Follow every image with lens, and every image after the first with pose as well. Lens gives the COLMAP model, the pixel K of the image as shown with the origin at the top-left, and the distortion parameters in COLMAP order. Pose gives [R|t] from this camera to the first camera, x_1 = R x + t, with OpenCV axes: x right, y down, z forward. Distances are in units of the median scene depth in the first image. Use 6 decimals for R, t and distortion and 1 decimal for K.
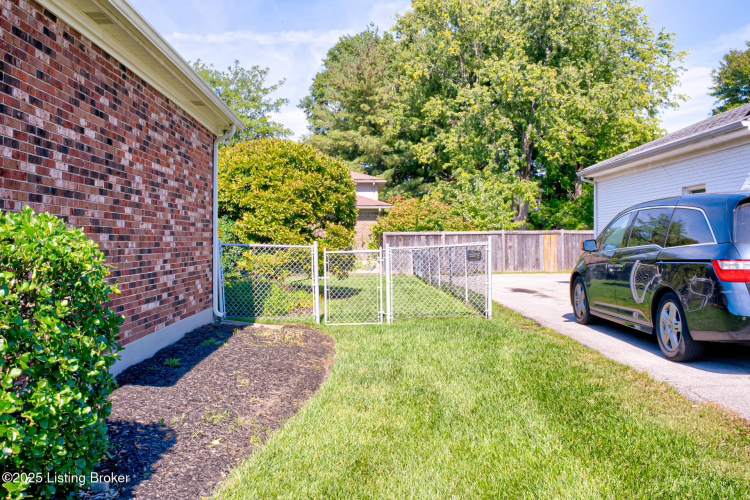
lens RADIAL K [[657.1, 0, 373.6], [0, 657.1, 251.4], [0, 0, 1]] dist [-0.010716, -0.002458]
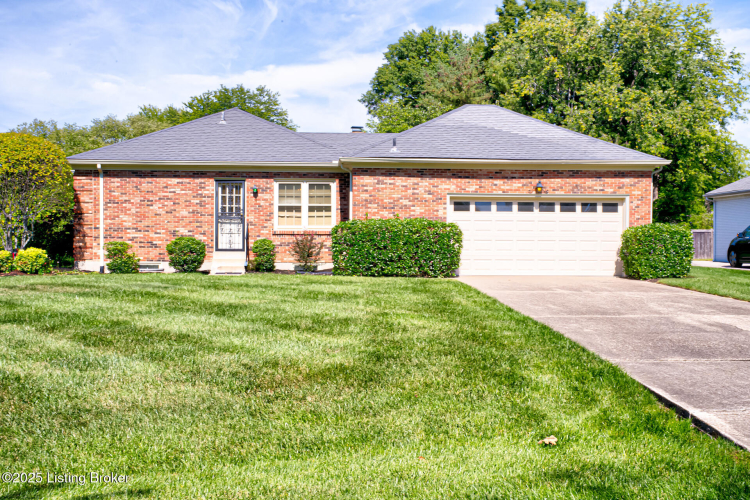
lens RADIAL K [[839.0, 0, 374.5], [0, 839.0, 247.1], [0, 0, 1]] dist [0.024291, 0.000000]
pose [[0.999083, 0.011028, 0.041364, -0.243308], [-0.010641, 0.999898, -0.009546, 0.017175], [-0.041465, 0.009097, 0.999099, -0.437598]]
